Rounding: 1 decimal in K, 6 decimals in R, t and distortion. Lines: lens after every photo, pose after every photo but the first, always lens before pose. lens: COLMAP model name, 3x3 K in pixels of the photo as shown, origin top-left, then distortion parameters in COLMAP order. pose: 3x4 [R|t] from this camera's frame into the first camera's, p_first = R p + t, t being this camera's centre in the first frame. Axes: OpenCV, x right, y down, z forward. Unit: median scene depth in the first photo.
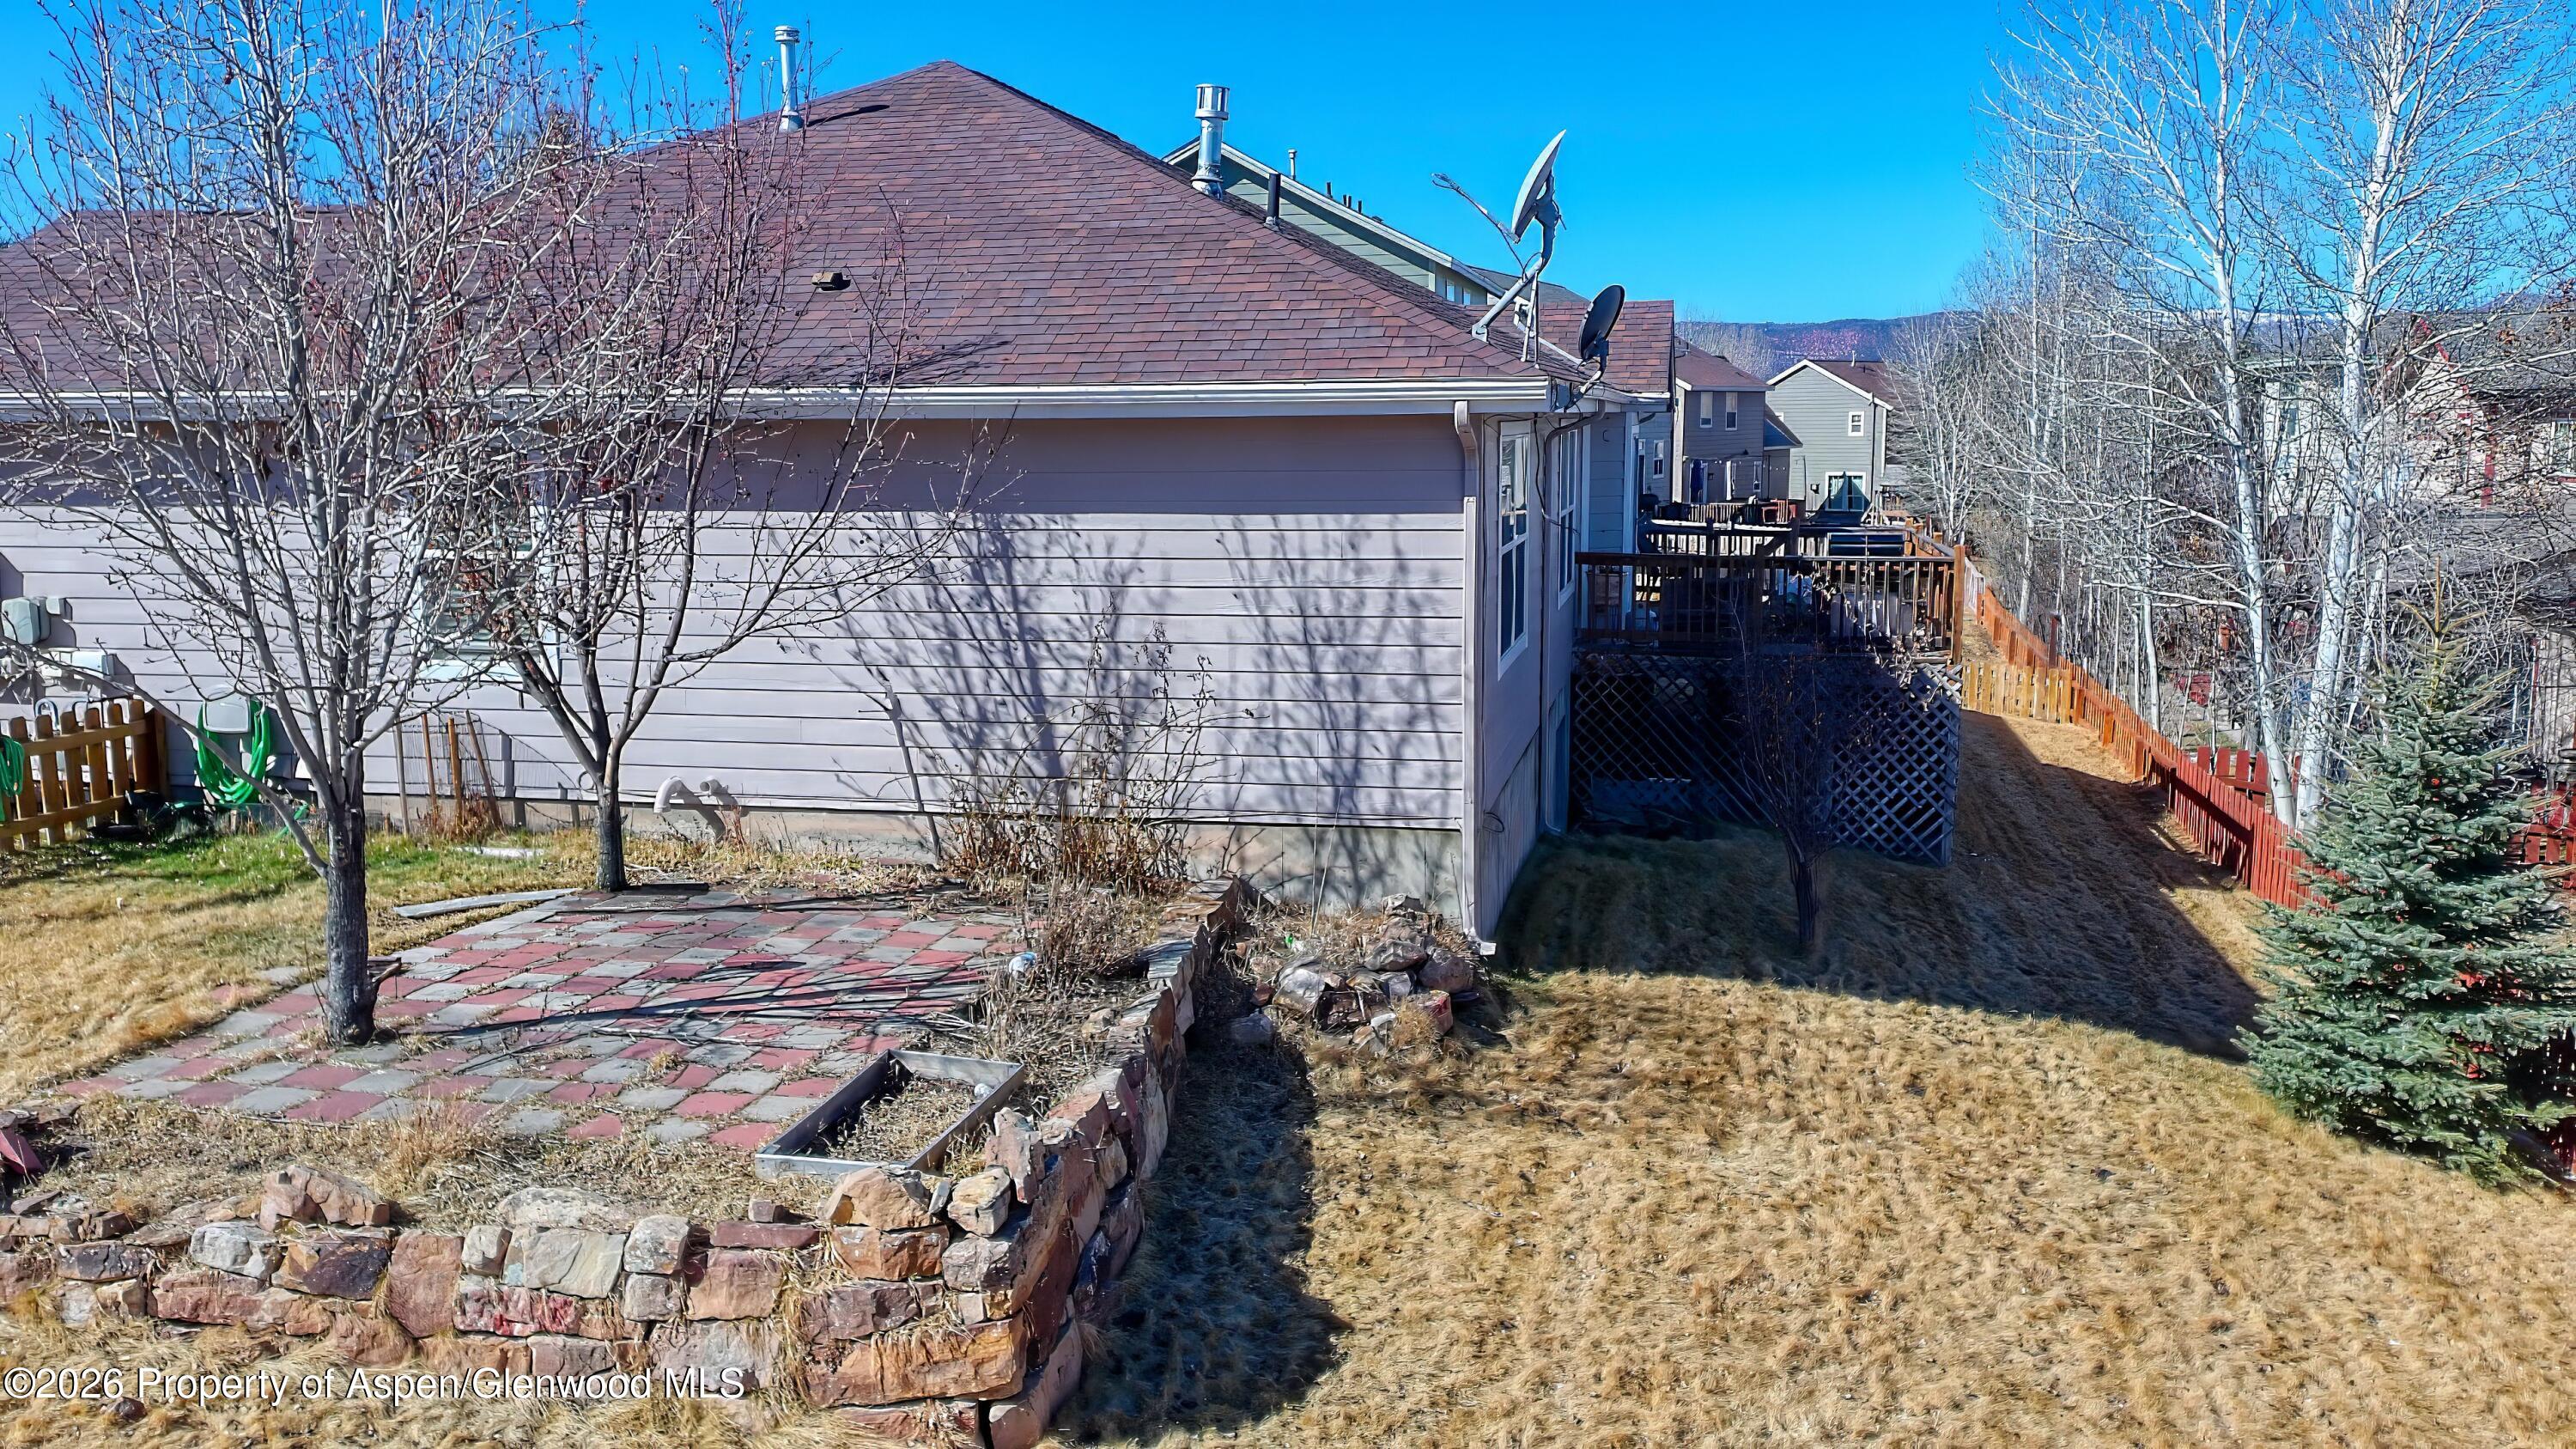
lens RADIAL K [[1970.3, 0, 1282.6], [0, 1970.3, 740.1], [0, 0, 1]] dist [0.044448, -0.013511]
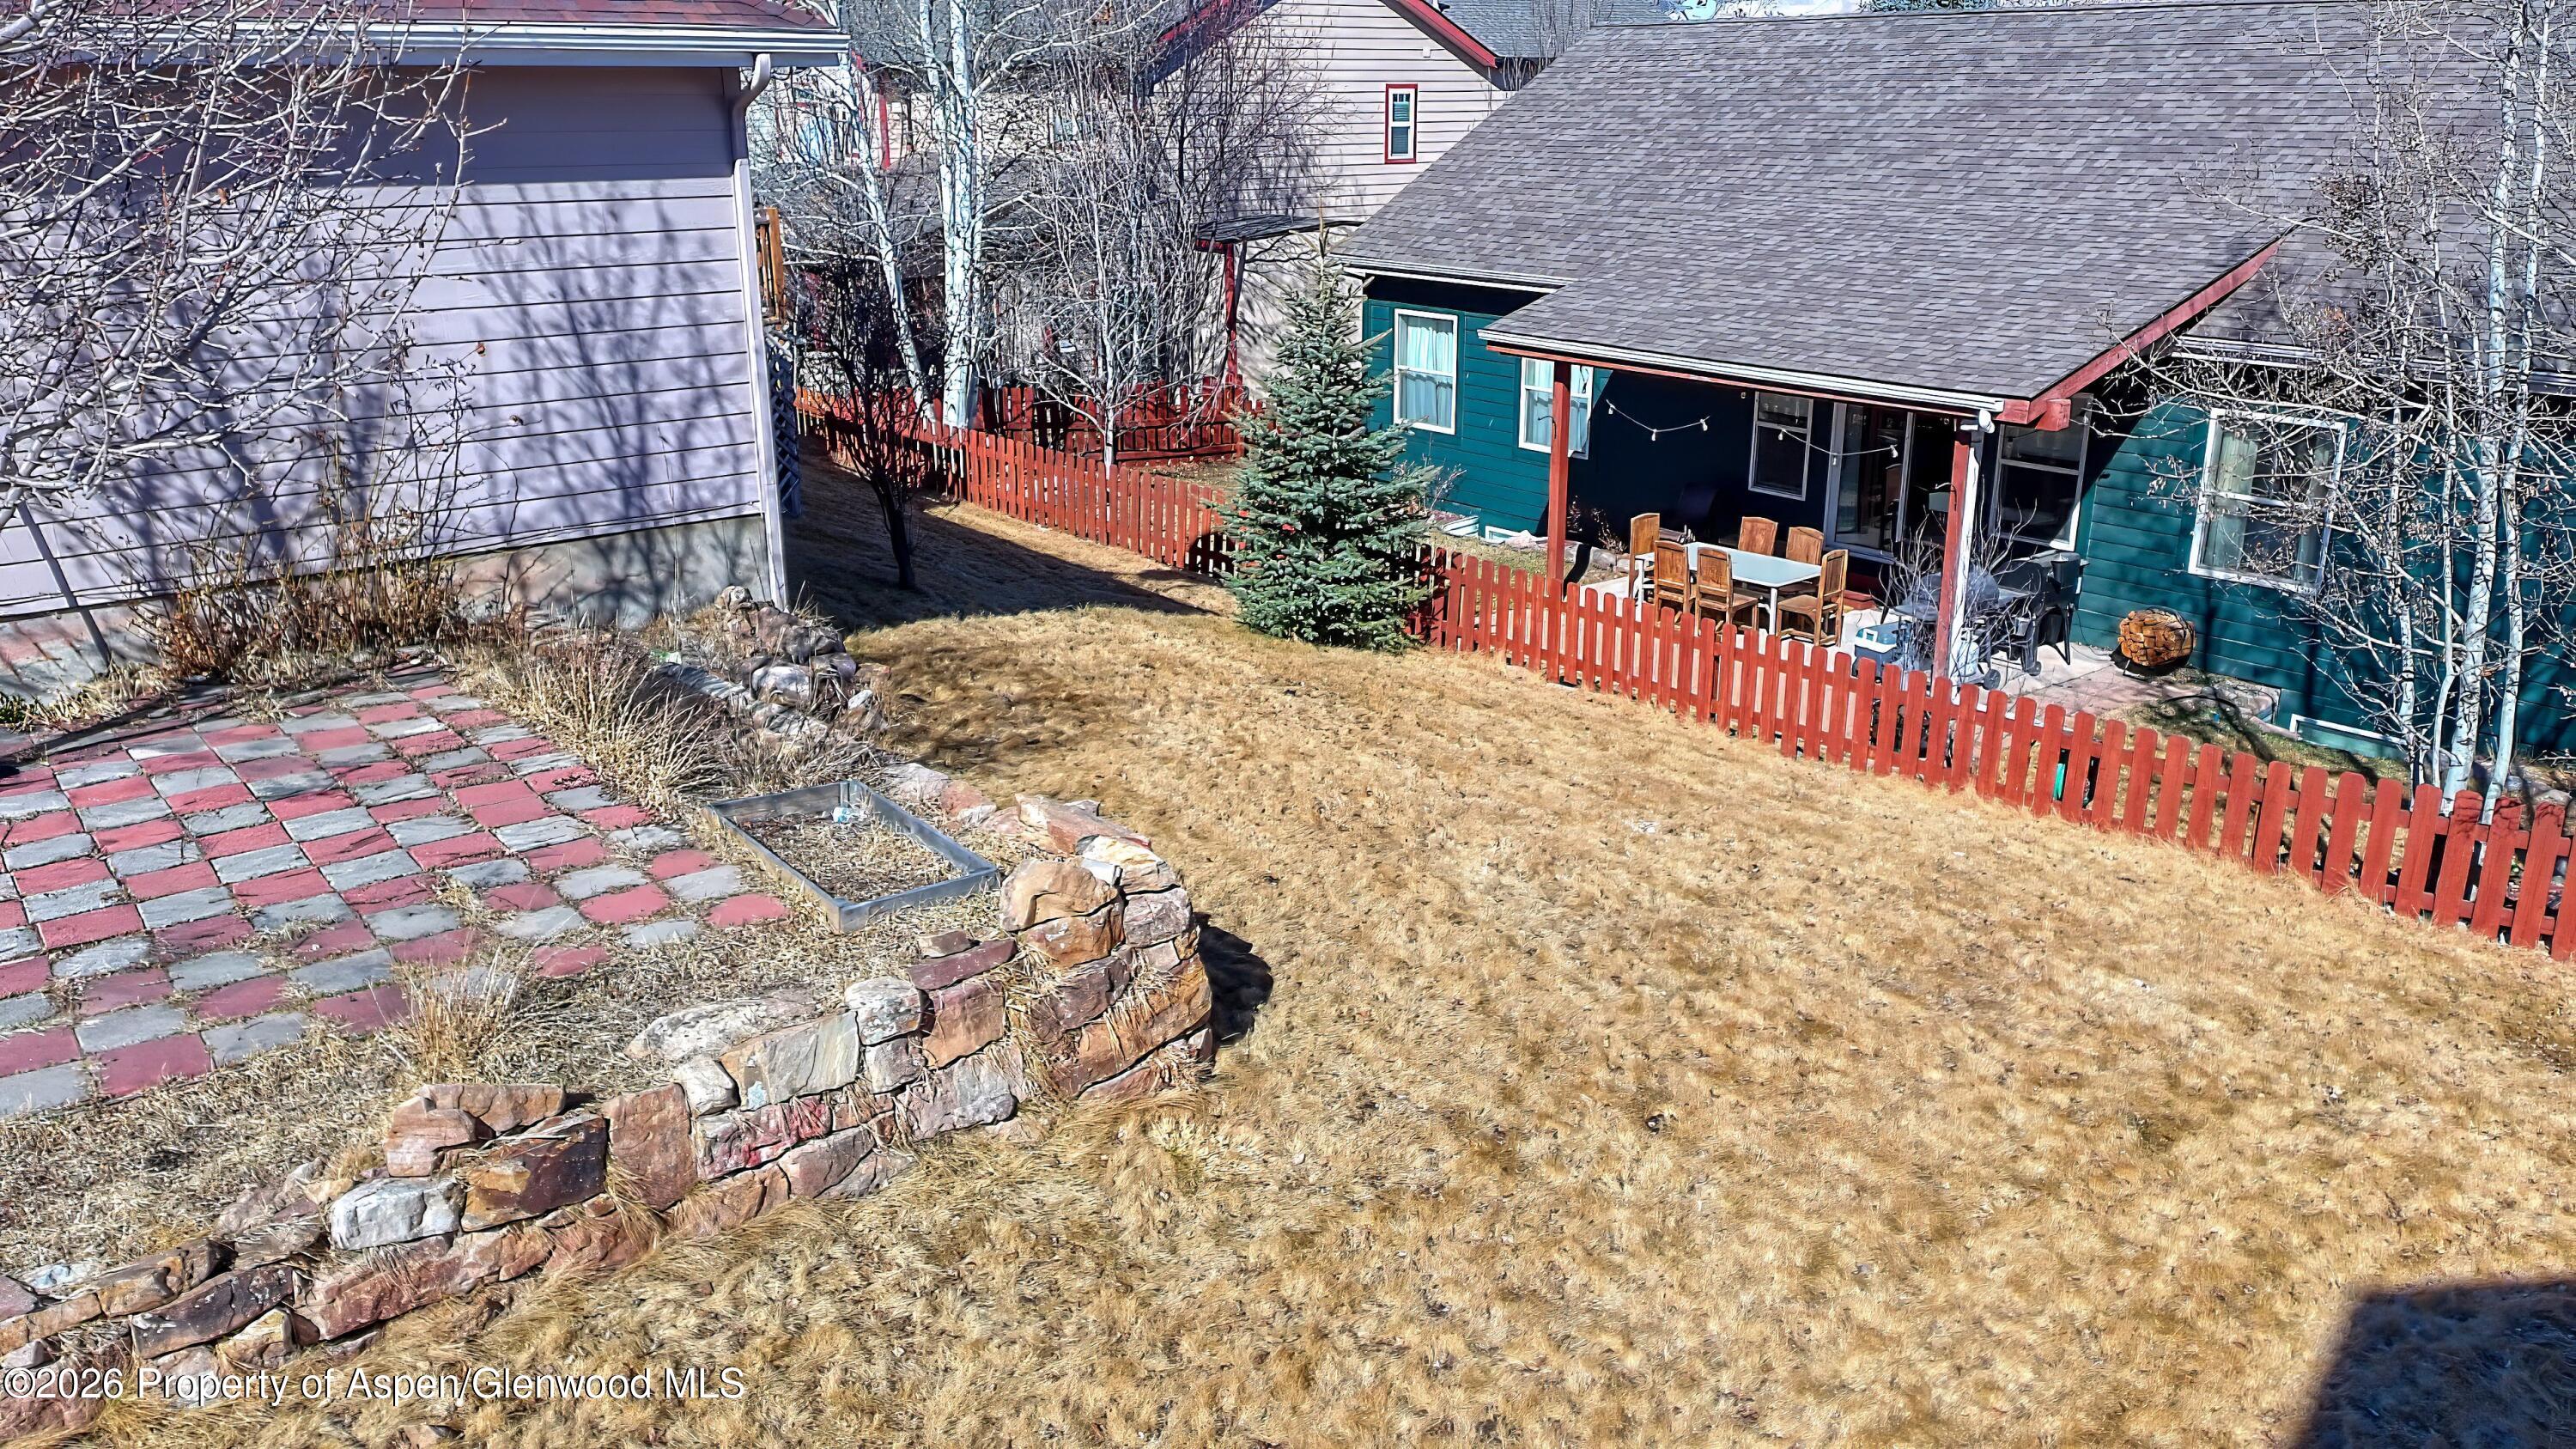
lens RADIAL K [[1970.3, 0, 1298.2], [0, 1970.3, 732.8], [0, 0, 1]] dist [0.044448, -0.013511]
pose [[0.638362, -0.238172, 0.731962, -0.477783], [0.120523, 0.970124, 0.210556, -0.022235], [-0.760242, -0.046192, 0.647995, 0.154818]]
